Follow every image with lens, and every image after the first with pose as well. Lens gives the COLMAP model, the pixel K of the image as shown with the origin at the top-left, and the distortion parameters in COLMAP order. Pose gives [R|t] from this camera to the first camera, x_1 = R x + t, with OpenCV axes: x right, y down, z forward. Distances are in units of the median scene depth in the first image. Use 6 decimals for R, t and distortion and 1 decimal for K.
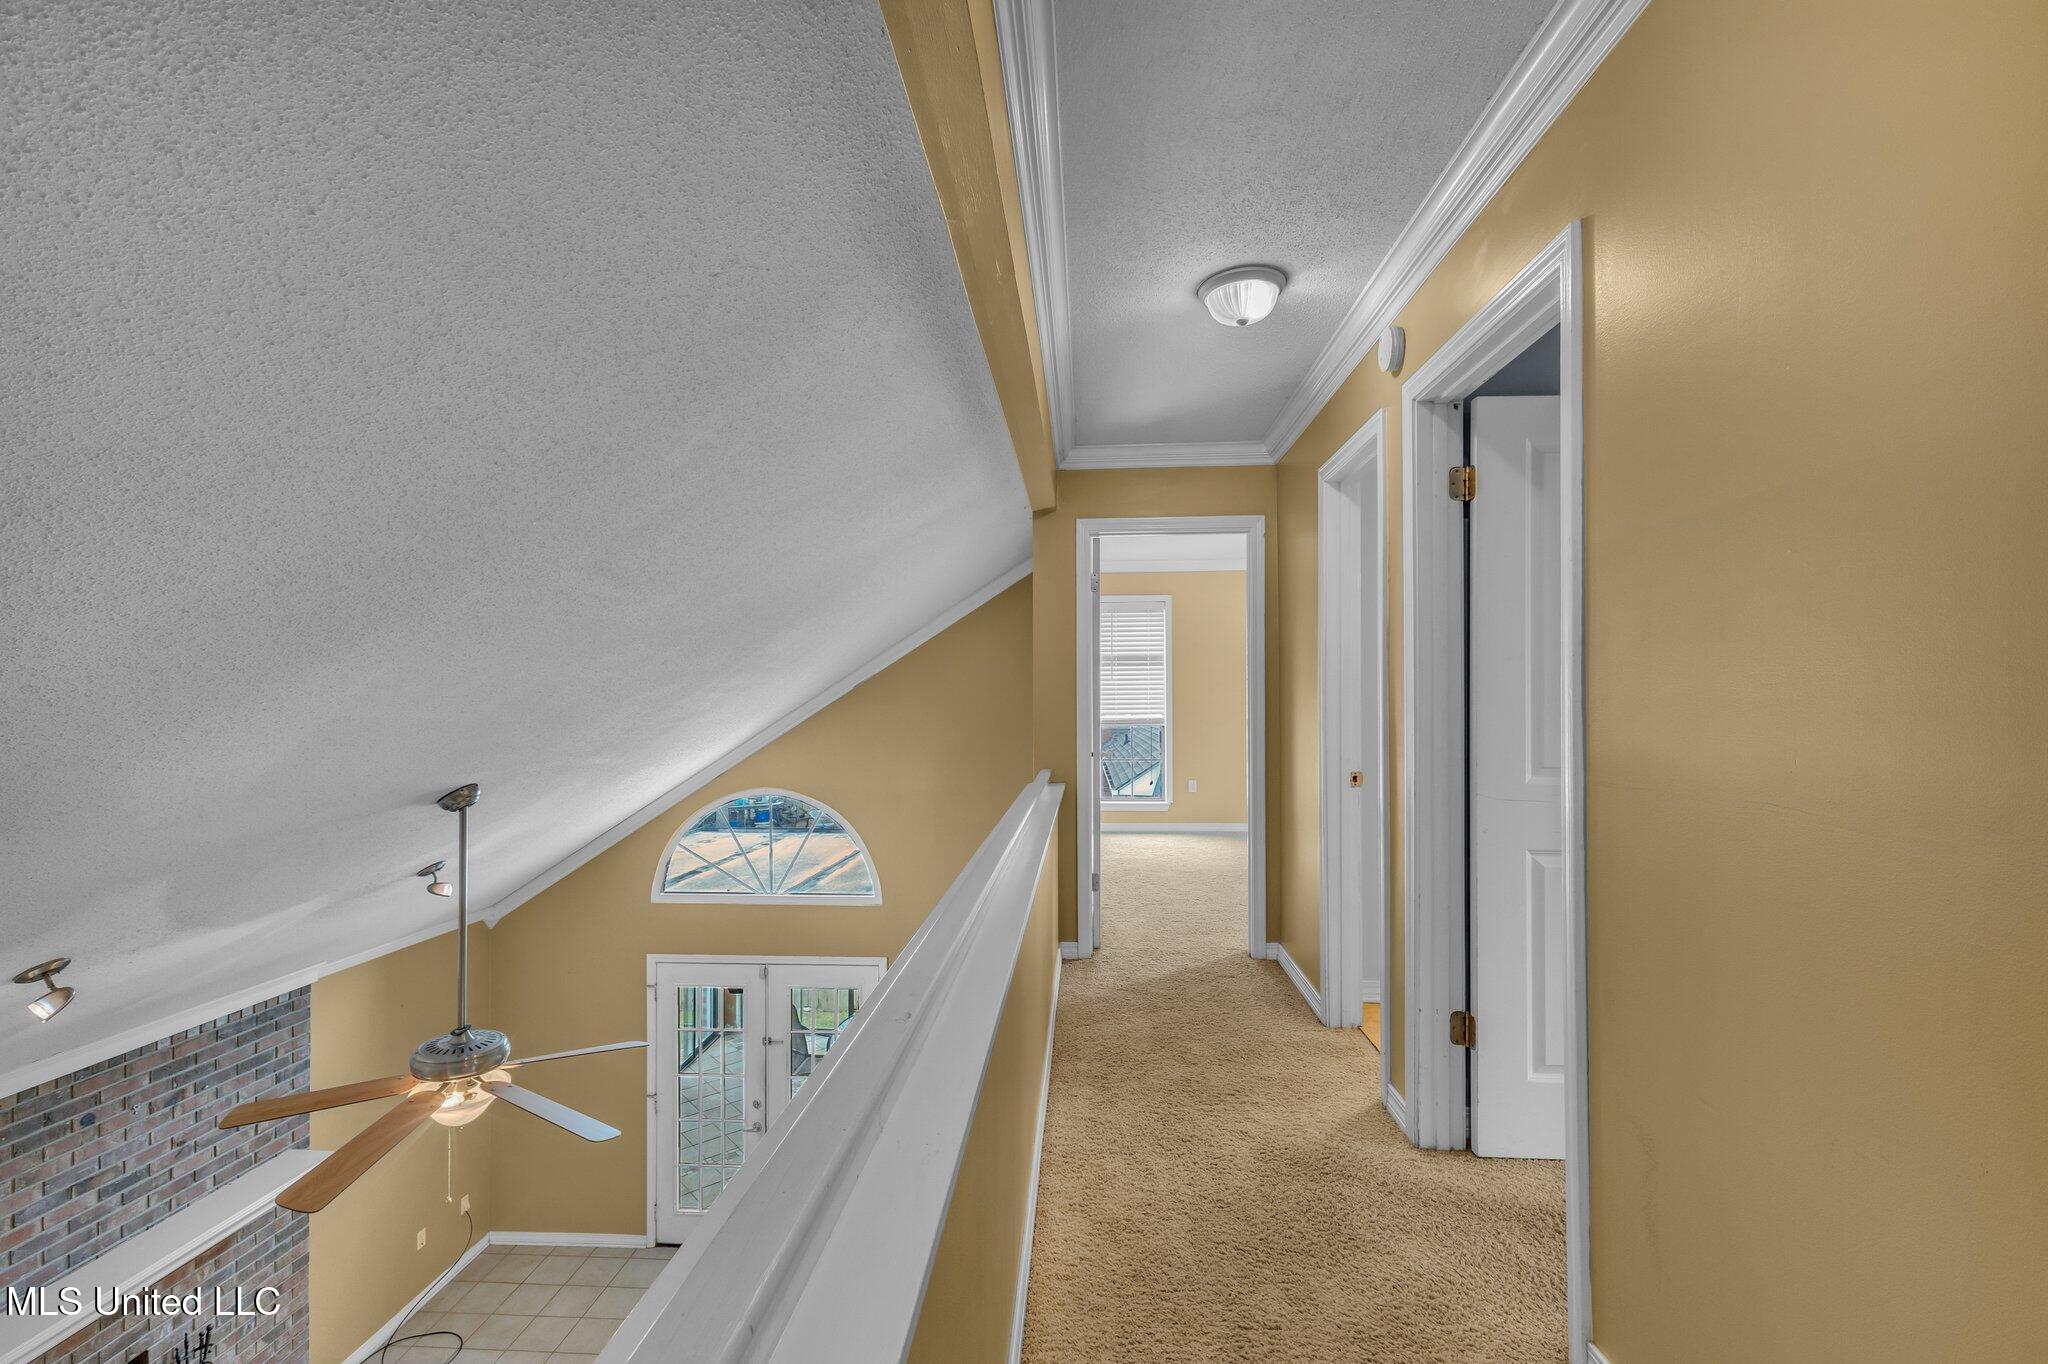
lens RADIAL K [[896.3, 0, 1033.5], [0, 896.3, 692.6], [0, 0, 1]] dist [0.015682, -0.002416]
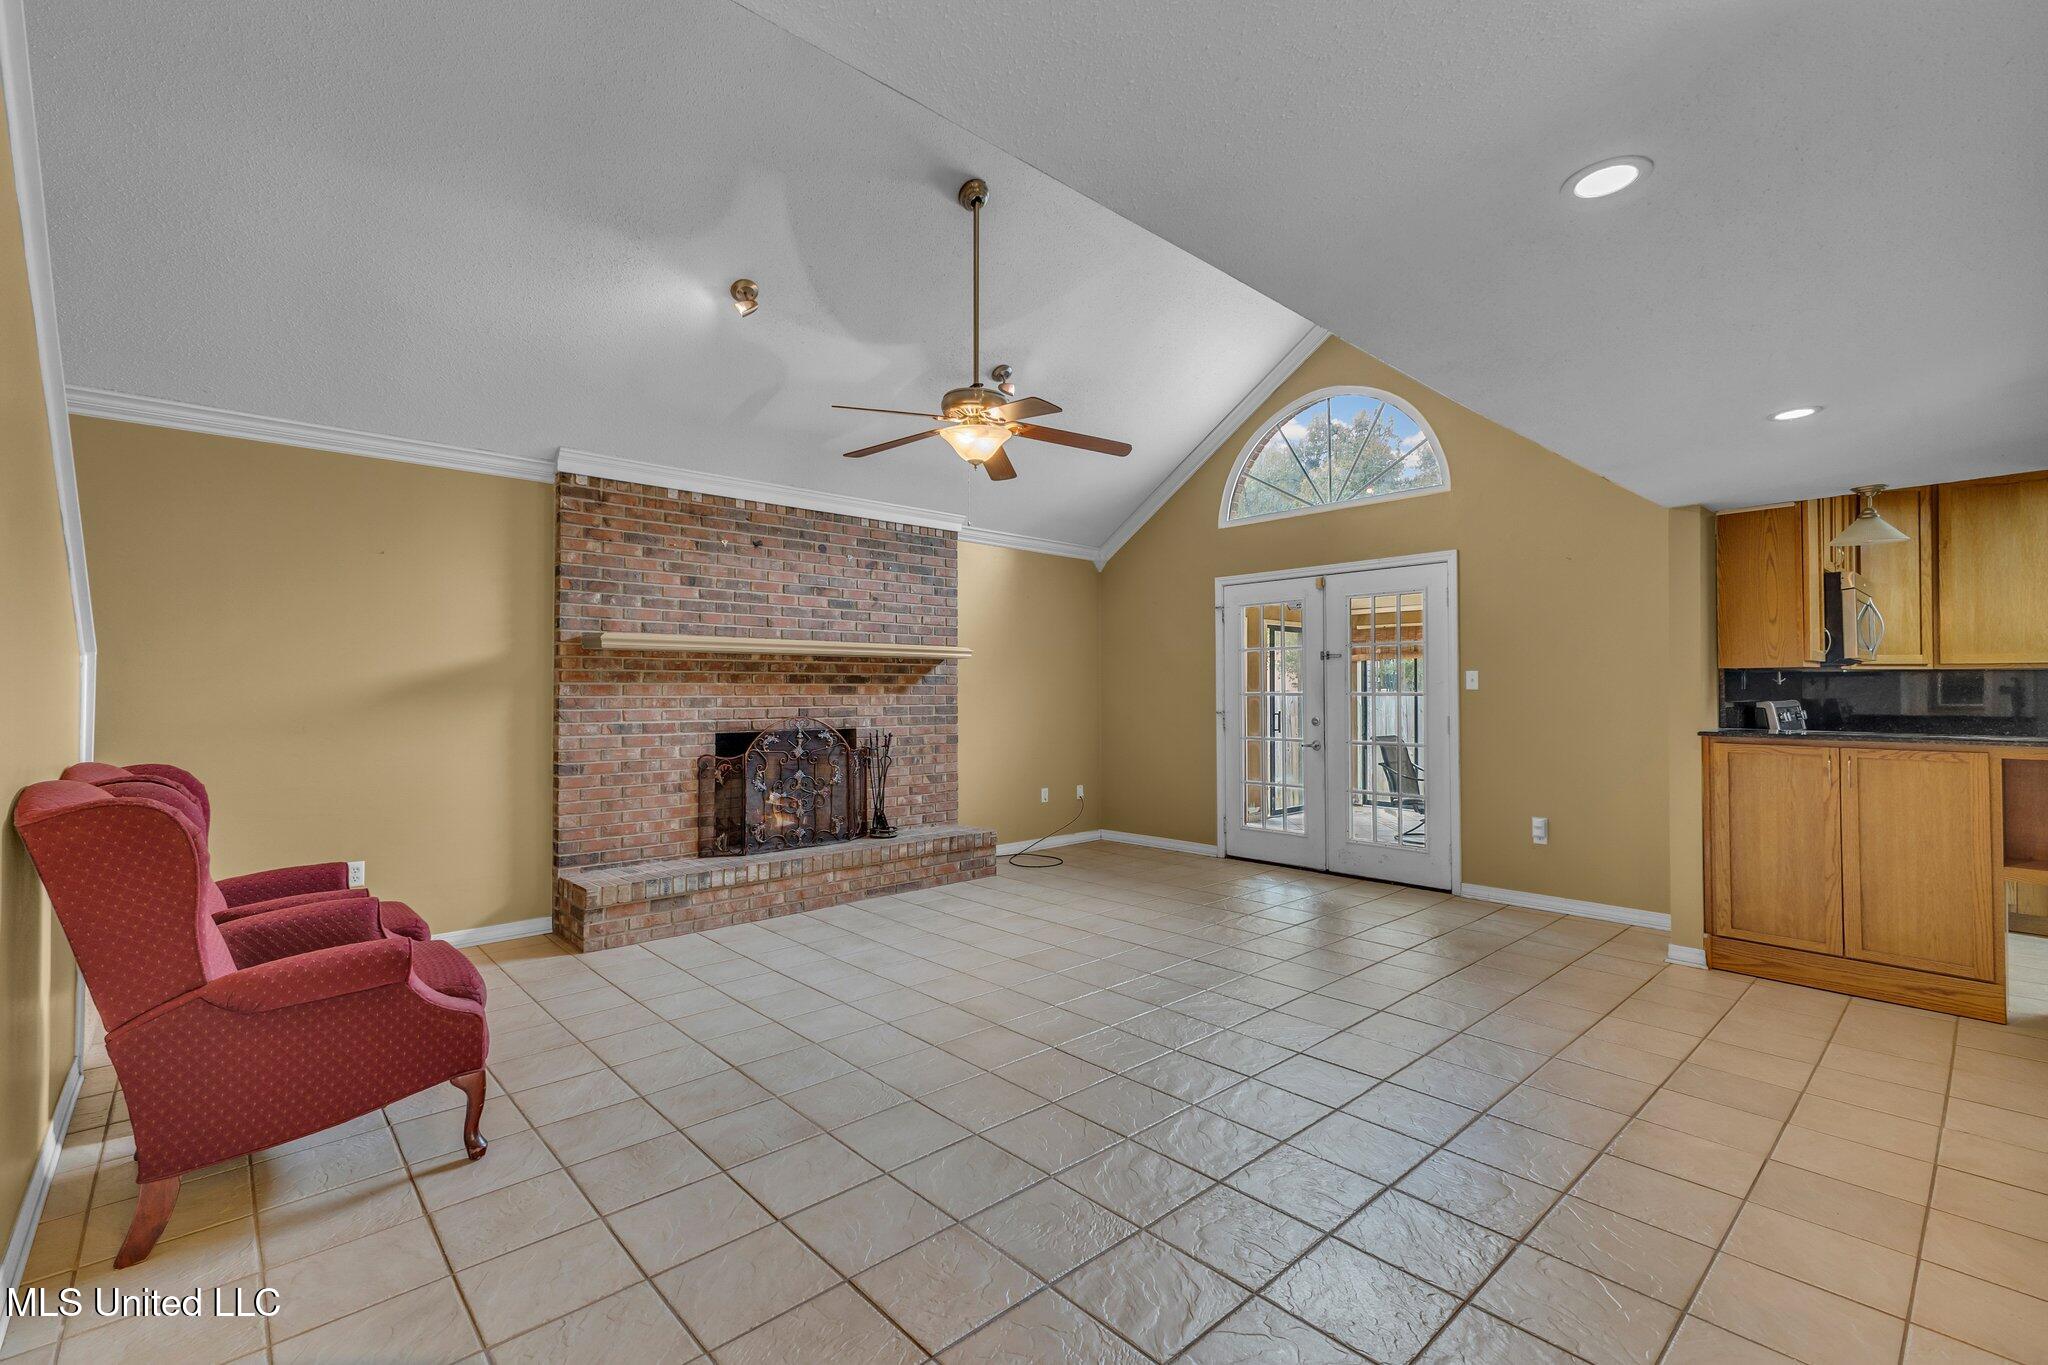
lens RADIAL K [[896.3, 0, 1034.1], [0, 896.3, 680.7], [0, 0, 1]] dist [0.015682, -0.002416]
pose [[0.728046, -0.008122, -0.685480, 0.166632], [0.003385, 0.999960, -0.008253, 0.550123], [0.685520, 0.003688, 0.728044, 0.137175]]
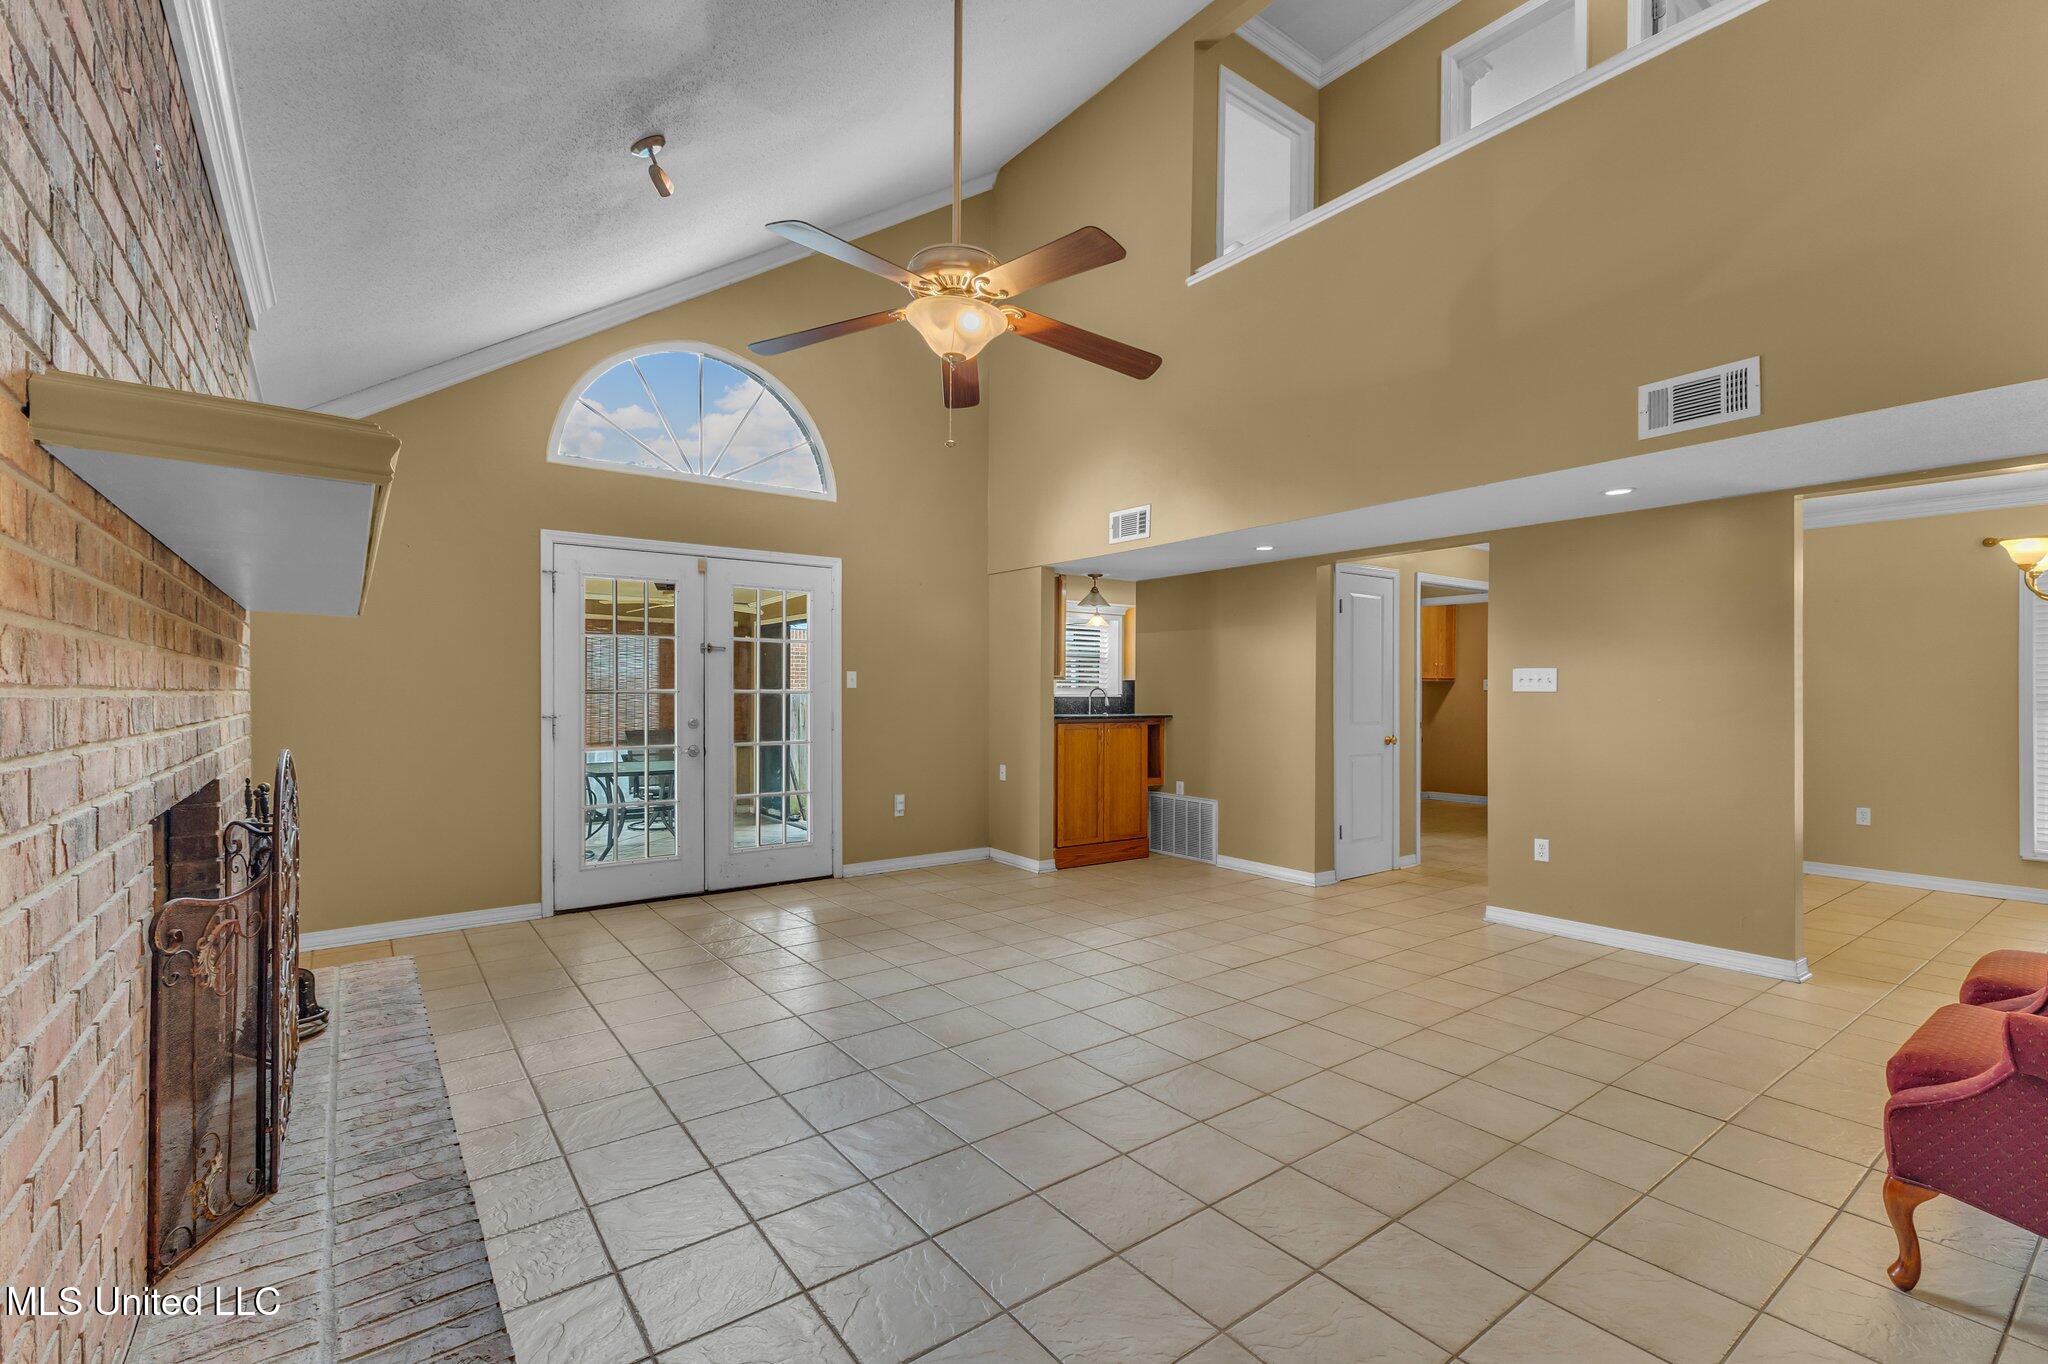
lens RADIAL K [[896.3, 0, 1020.5], [0, 896.3, 692.3], [0, 0, 1]] dist [0.015682, -0.002416]
pose [[0.762489, 0.003569, 0.646991, -0.801691], [-0.005304, 0.999986, 0.000735, 0.557280], [-0.646979, -0.003992, 0.762497, 0.233325]]
